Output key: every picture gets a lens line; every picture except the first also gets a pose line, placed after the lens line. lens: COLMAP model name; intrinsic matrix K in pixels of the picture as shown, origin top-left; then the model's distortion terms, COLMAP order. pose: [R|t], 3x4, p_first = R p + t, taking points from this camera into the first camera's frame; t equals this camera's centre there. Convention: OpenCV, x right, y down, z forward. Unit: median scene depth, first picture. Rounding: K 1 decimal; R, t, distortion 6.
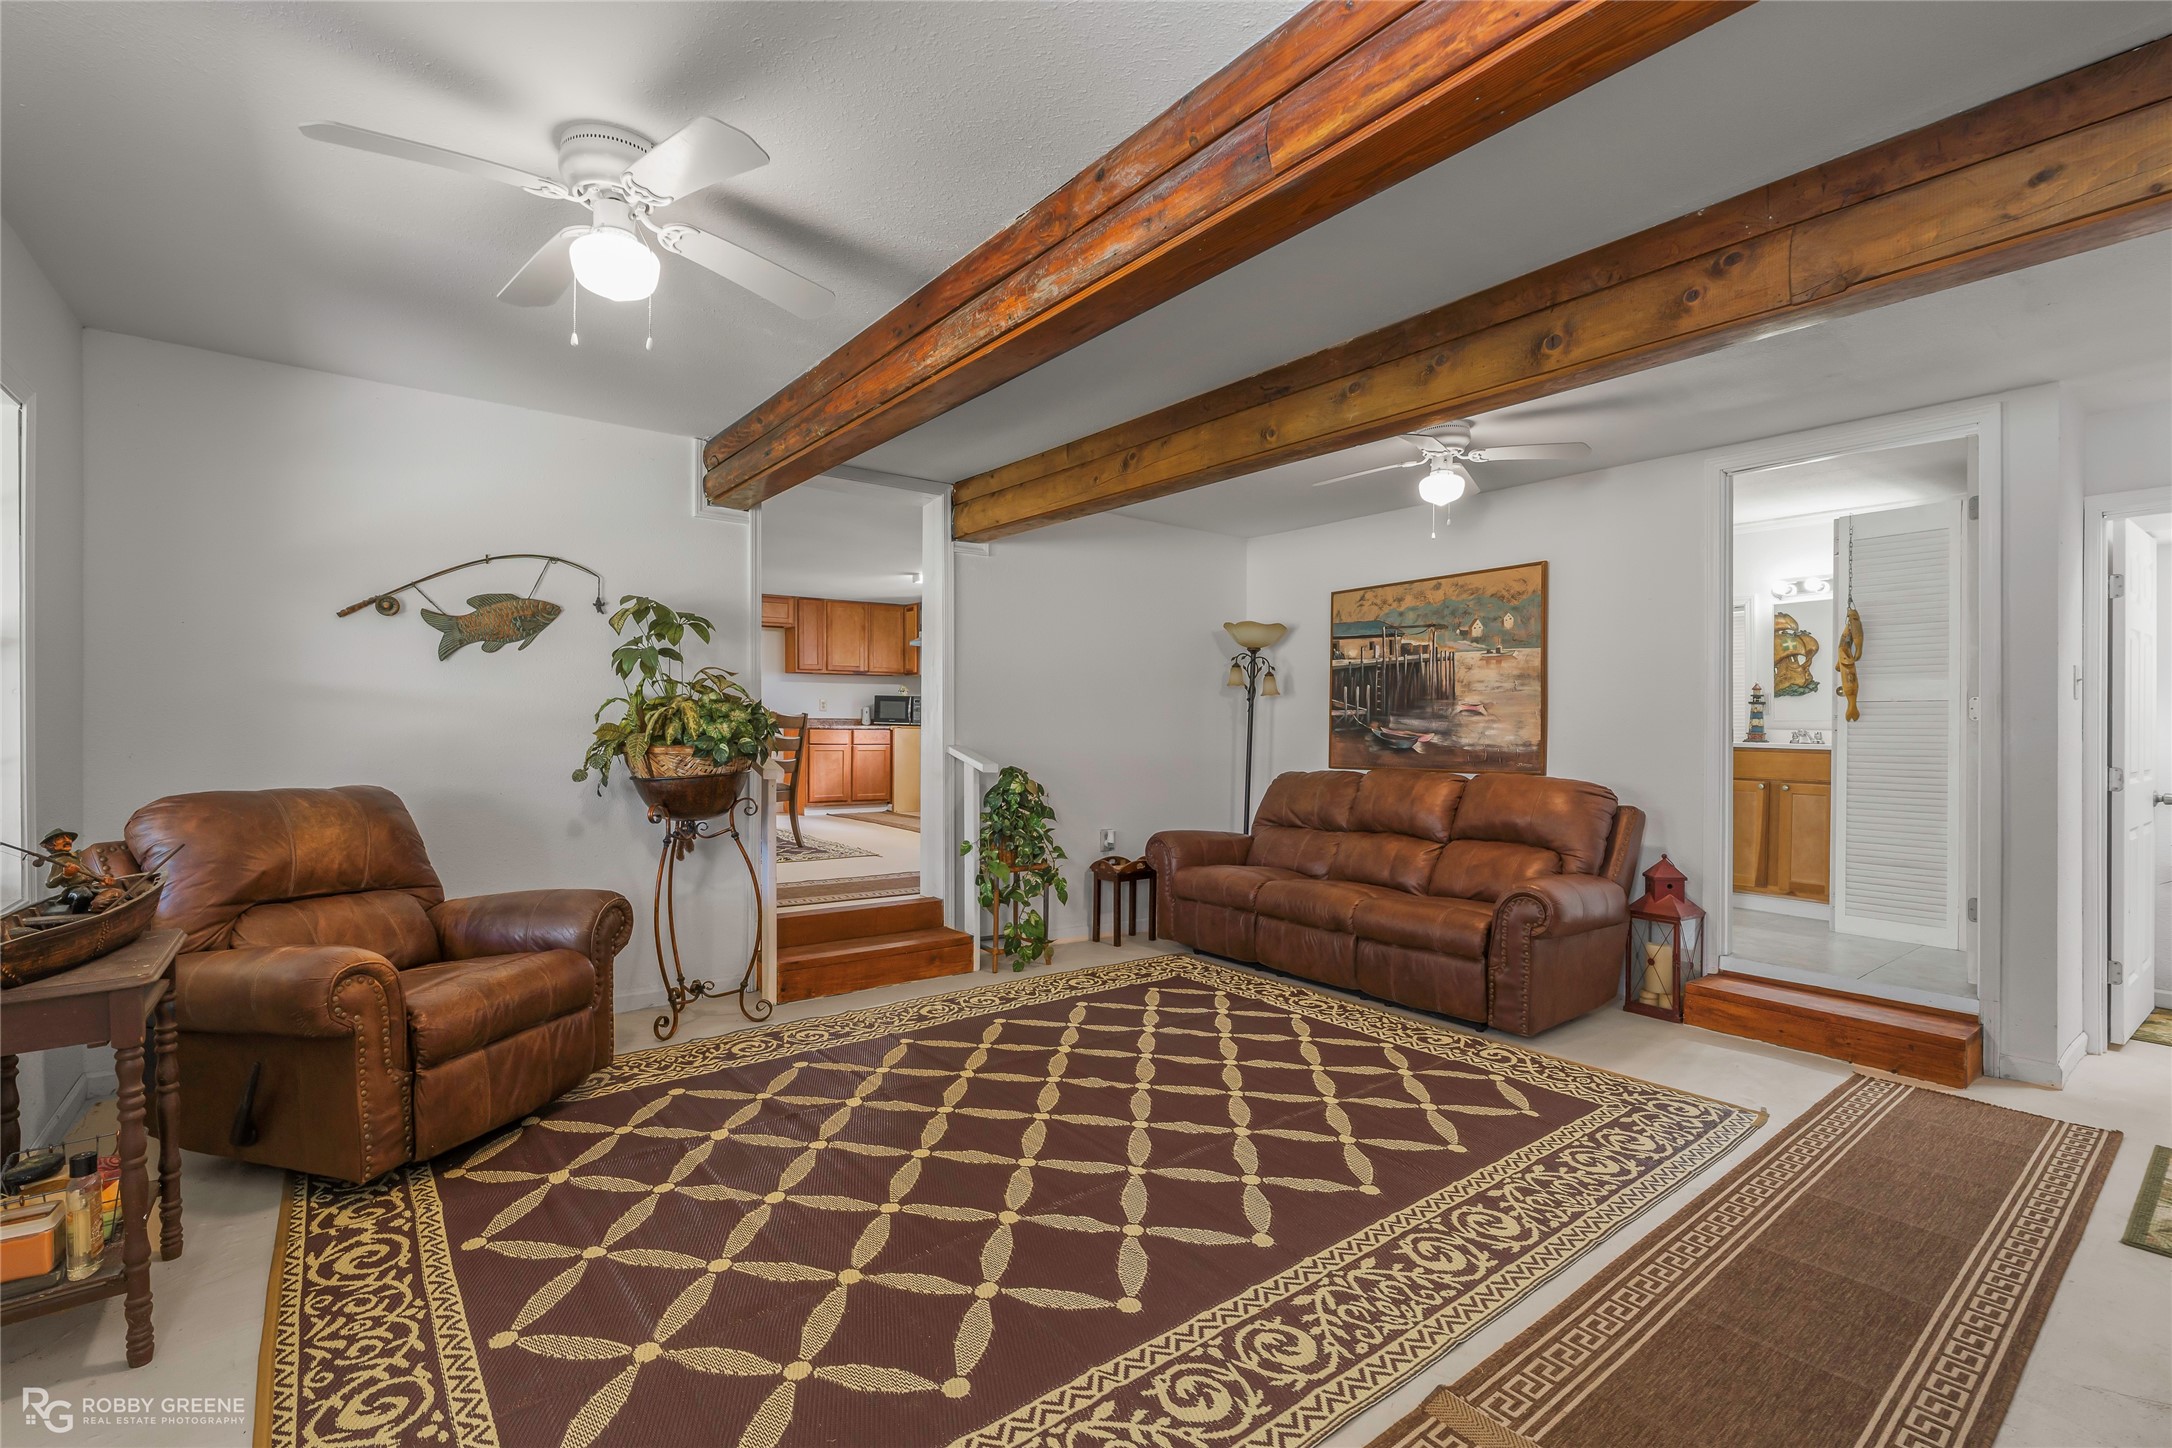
lens RADIAL K [[982.7, 0, 1087.2], [0, 982.7, 729.9], [0, 0, 1]] dist [-0.008492, 0.003276]
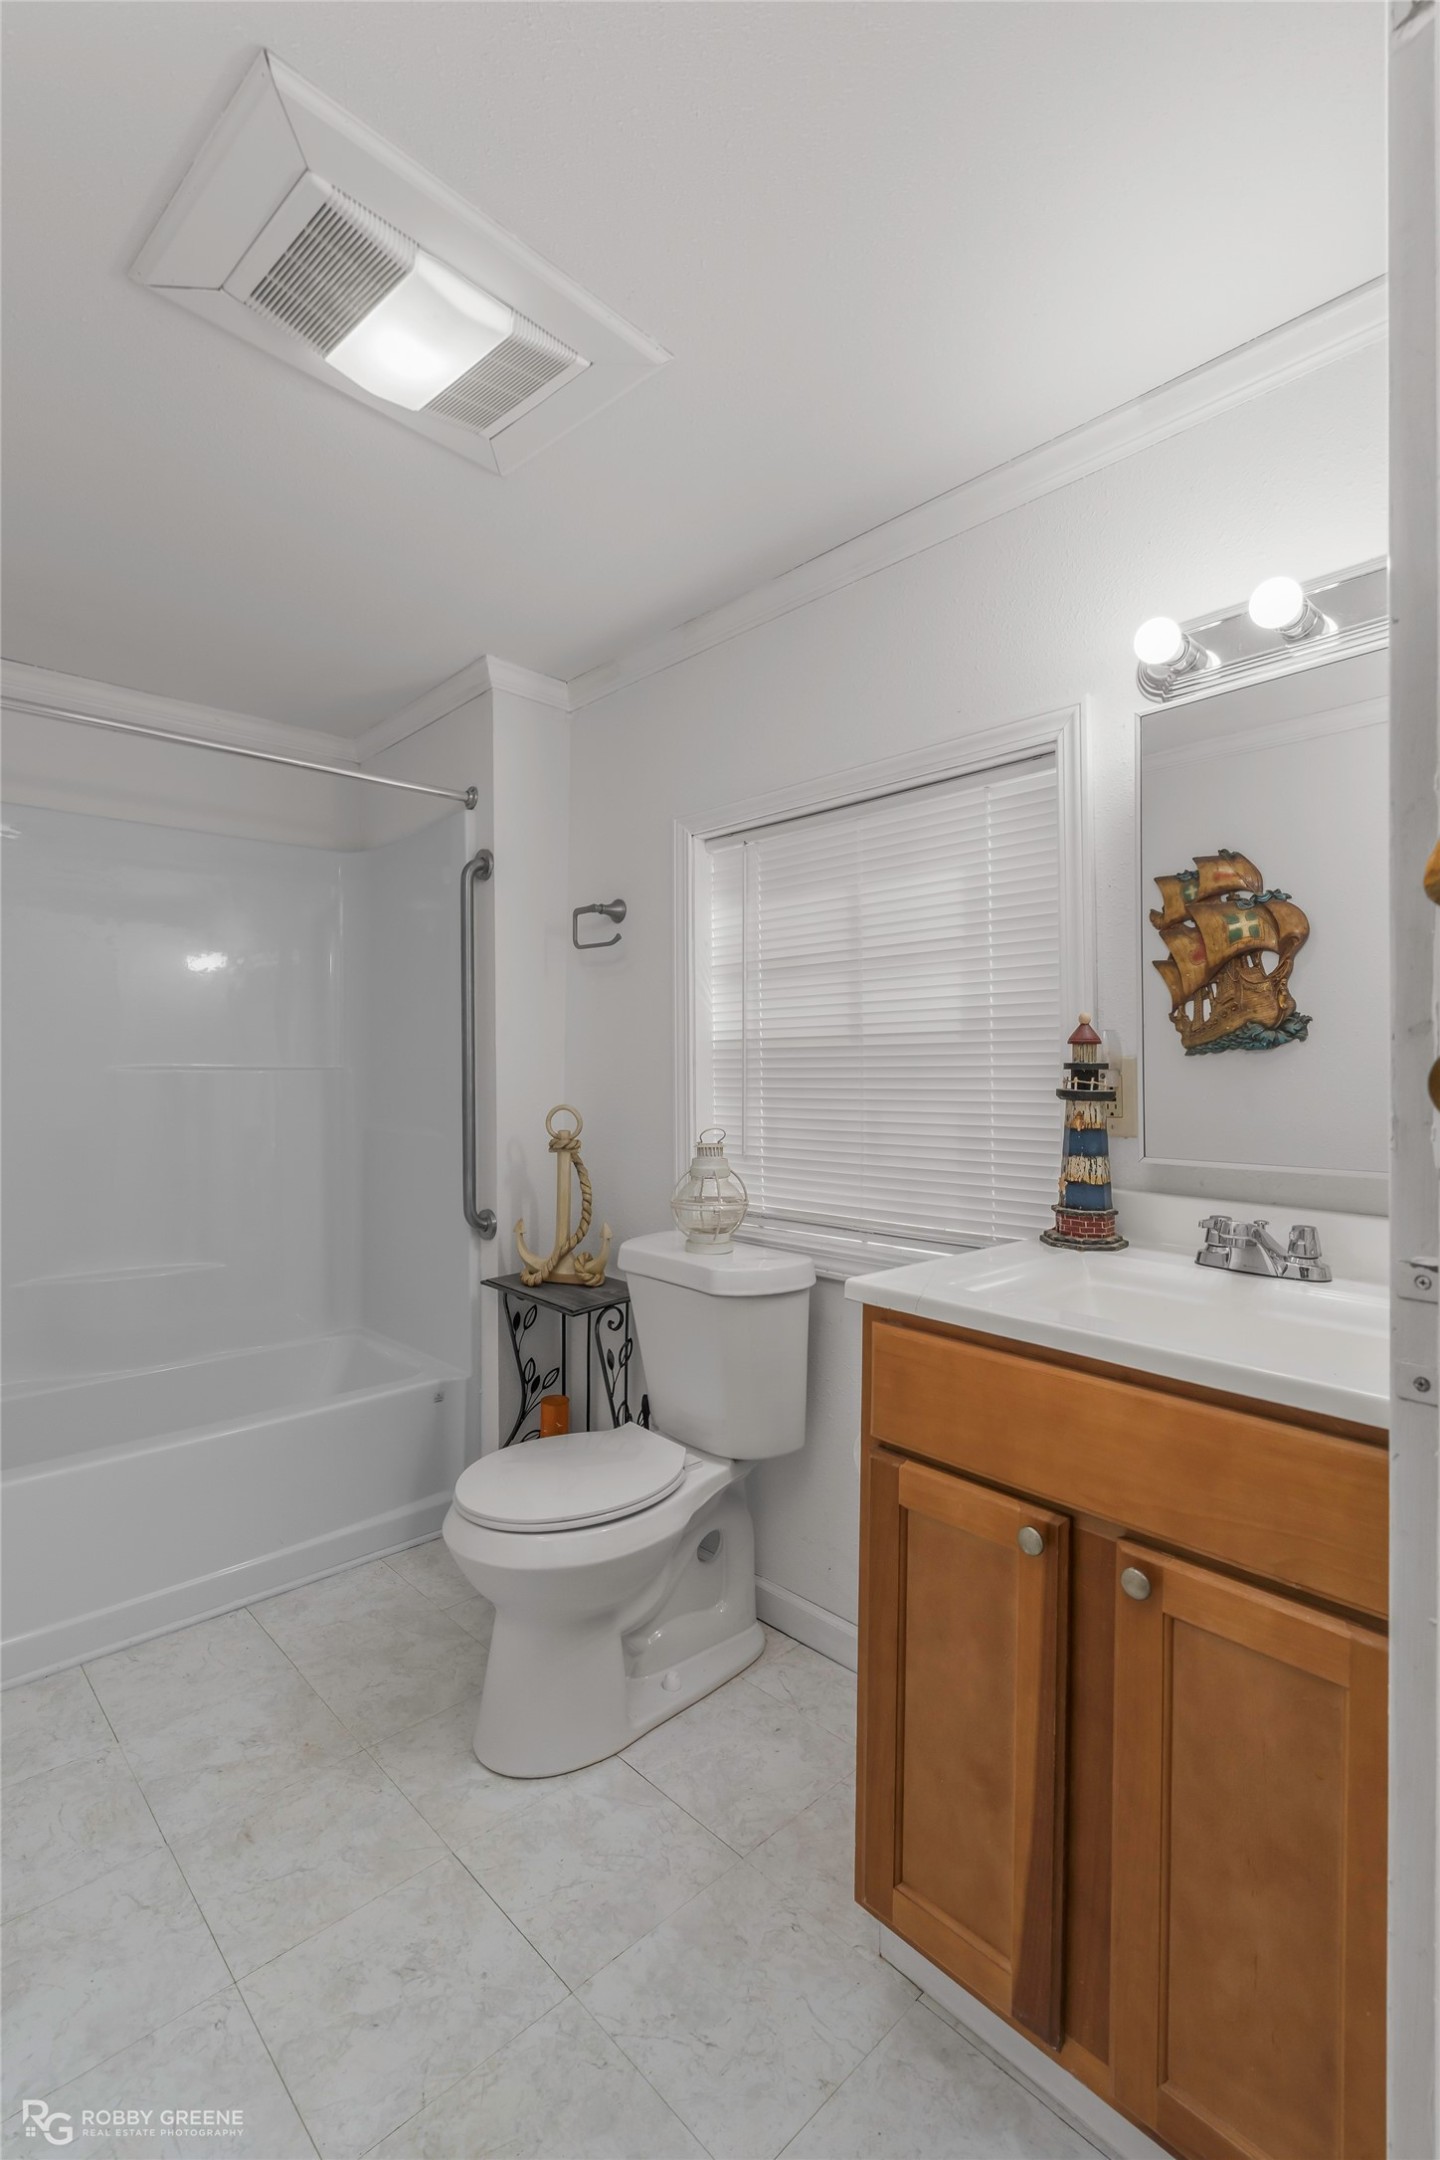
lens RADIAL K [[977.3, 0, 710.3], [0, 977.3, 1076.4], [0, 0, 1]] dist [-0.008492, 0.003276]
pose [[0.995978, -0.011521, 0.088858, 0.558634], [0.010965, 0.999917, 0.006738, -0.035404], [-0.088929, -0.005737, 0.996021, 0.746188]]
